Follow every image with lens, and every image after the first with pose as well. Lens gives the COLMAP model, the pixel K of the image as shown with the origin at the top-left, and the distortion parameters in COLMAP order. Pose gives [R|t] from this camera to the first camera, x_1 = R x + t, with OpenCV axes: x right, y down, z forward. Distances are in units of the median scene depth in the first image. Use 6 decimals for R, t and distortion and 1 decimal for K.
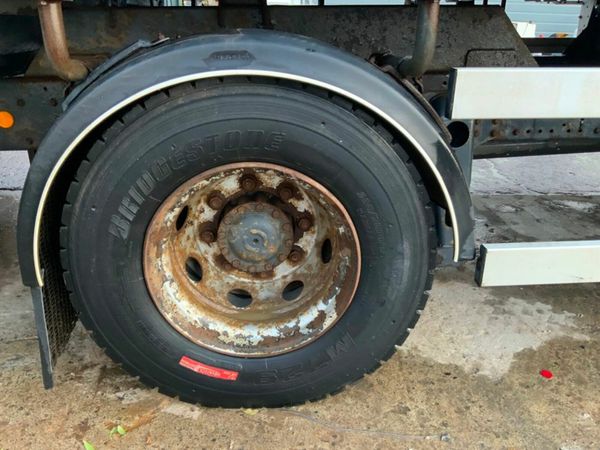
lens RADIAL K [[500.0, 0, 300.0], [0, 500.0, 225.0], [0, 0, 1]] dist [0.059567, -0.006333]
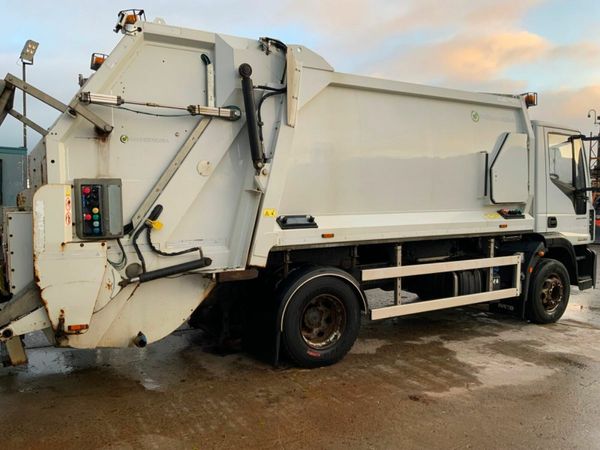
lens RADIAL K [[500.0, 0, 300.0], [0, 500.0, 225.0], [0, 0, 1]] dist [0.059567, -0.006333]
pose [[0.881908, -0.028130, 0.470582, -1.956903], [0.182107, 0.941061, -0.285029, 0.428204], [-0.434829, 0.337065, 0.835051, -2.305395]]
